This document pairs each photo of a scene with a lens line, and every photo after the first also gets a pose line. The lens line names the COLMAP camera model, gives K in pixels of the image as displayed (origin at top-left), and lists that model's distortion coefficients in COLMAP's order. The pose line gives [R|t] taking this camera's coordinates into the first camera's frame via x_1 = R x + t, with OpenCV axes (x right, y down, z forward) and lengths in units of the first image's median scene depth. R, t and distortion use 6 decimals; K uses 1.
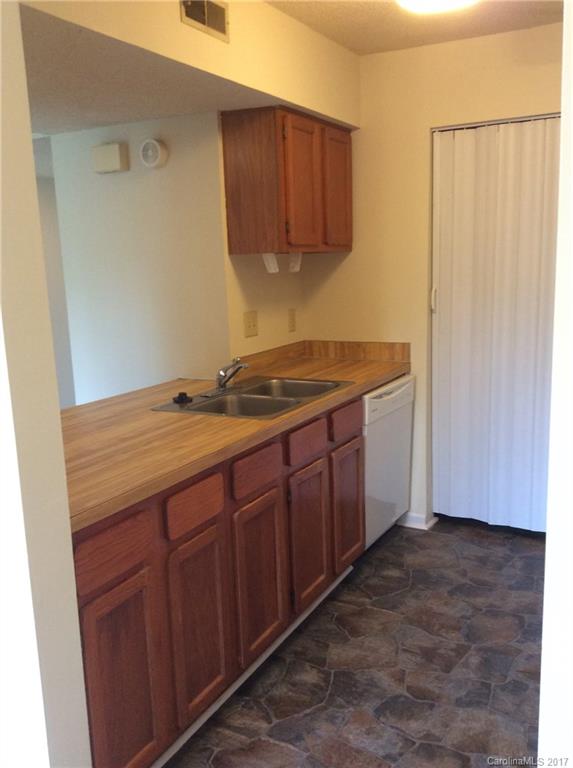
lens RADIAL K [[720.0, 0, 294.1], [0, 720.0, 391.0], [0, 0, 1]] dist [0.016095, 0.000000]
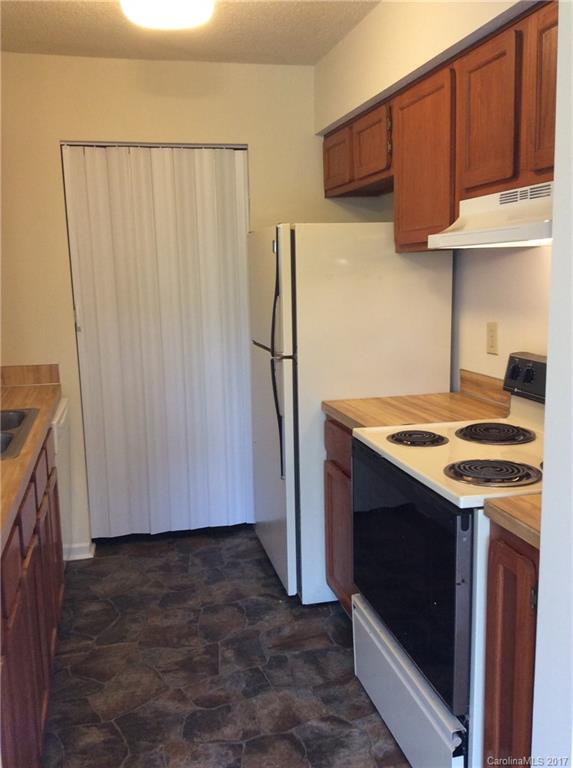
lens RADIAL K [[720.0, 0, 285.6], [0, 720.0, 375.6], [0, 0, 1]] dist [0.016095, 0.000000]
pose [[0.749208, -0.102775, 0.654312, -0.319991], [0.142487, 0.989767, -0.007686, -0.002563], [-0.646827, 0.098990, 0.756185, 0.125557]]
